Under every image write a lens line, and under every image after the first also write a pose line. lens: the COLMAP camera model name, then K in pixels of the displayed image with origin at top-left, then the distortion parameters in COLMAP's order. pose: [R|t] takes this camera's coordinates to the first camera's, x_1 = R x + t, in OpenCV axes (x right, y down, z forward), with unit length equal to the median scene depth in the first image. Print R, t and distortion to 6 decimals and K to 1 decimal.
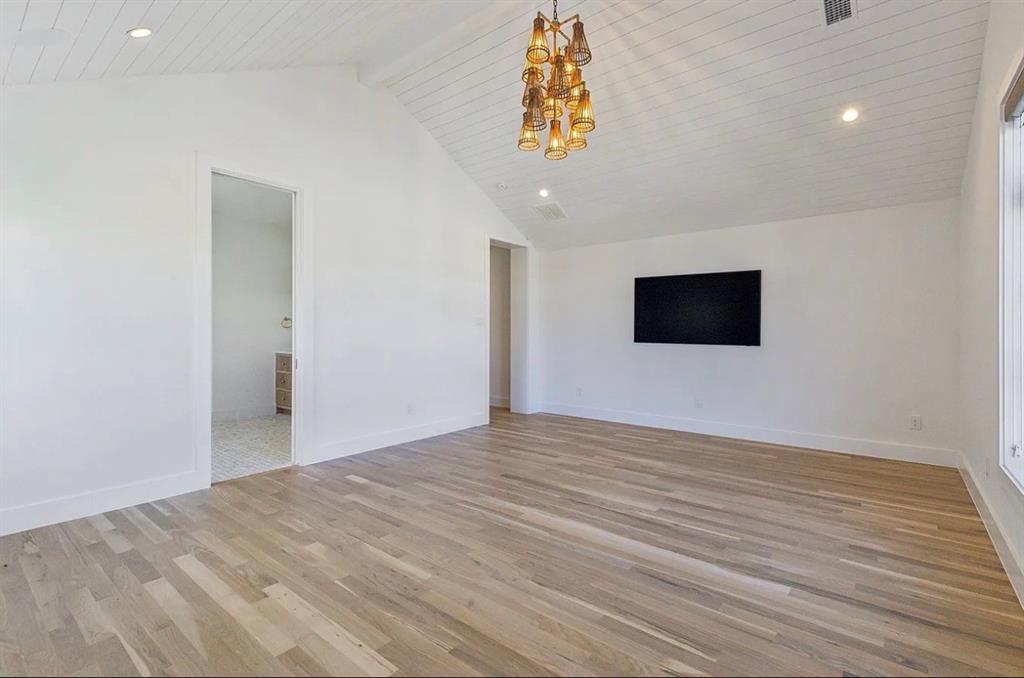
lens RADIAL K [[473.0, 0, 508.1], [0, 473.0, 337.7], [0, 0, 1]] dist [0.012725, -0.000383]
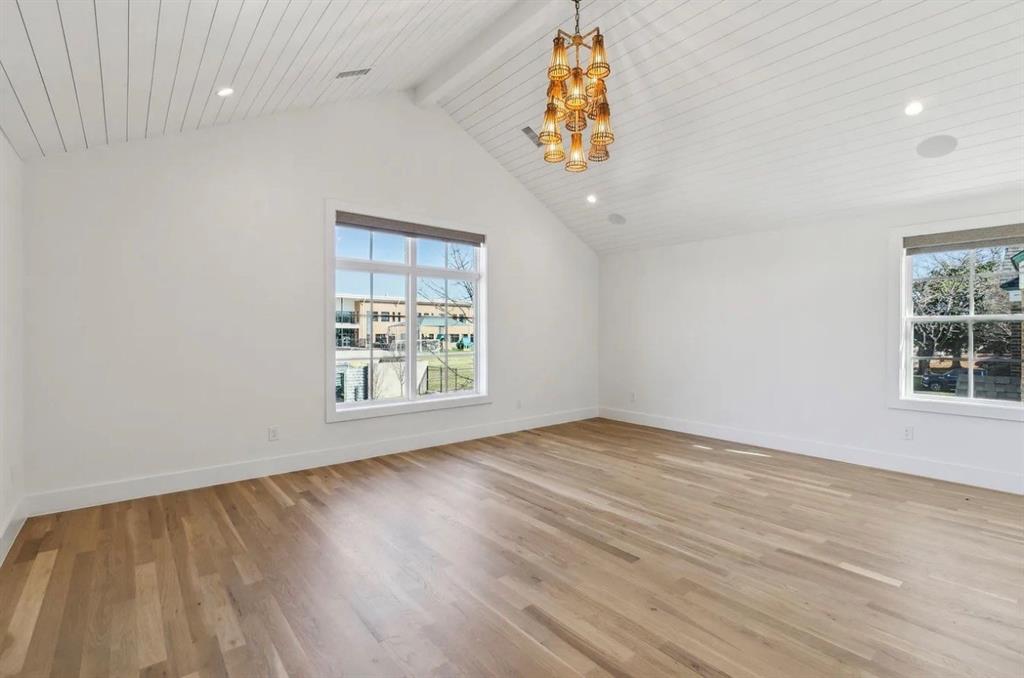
lens RADIAL K [[473.0, 0, 508.1], [0, 473.0, 337.7], [0, 0, 1]] dist [0.012725, -0.000383]
pose [[-0.980995, -0.005744, 0.193946, 0.045310], [-0.000240, 0.999597, 0.028392, -0.049511], [-0.194031, 0.027806, -0.980601, 2.048699]]
